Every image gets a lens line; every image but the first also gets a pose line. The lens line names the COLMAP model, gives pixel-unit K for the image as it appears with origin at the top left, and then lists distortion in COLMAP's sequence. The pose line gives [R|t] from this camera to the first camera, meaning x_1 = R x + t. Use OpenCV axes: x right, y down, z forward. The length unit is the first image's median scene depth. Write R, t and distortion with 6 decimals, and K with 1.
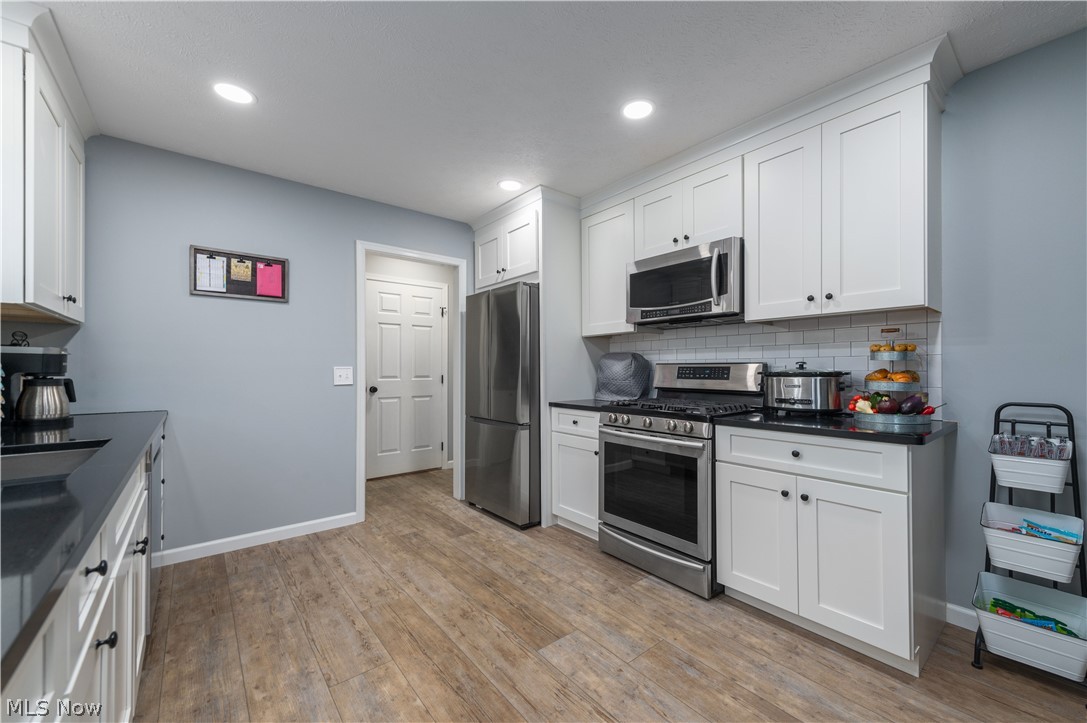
lens RADIAL K [[429.2, 0, 561.7], [0, 429.2, 367.7], [0, 0, 1]] dist [0.014034, -0.000415]
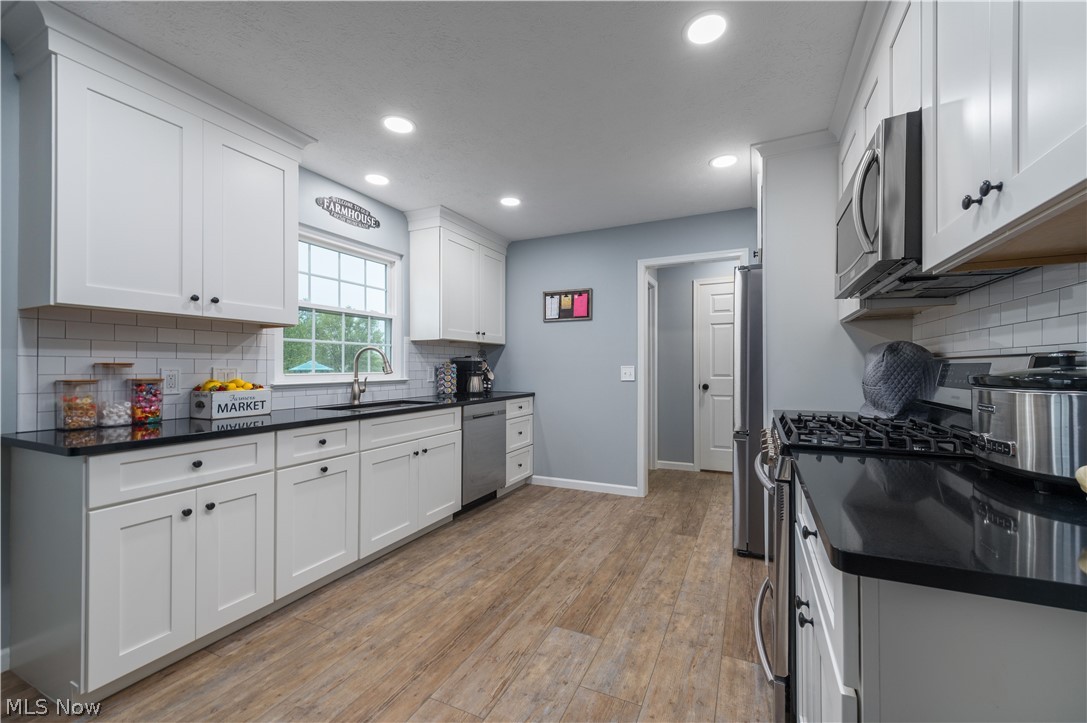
lens RADIAL K [[429.2, 0, 561.7], [0, 429.2, 367.7], [0, 0, 1]] dist [0.014034, -0.000415]
pose [[0.434158, 0.000050, -0.900837, 0.625193], [0.003934, 0.999990, 0.001951, -0.001118], [0.900828, -0.004391, 0.434154, 0.362742]]
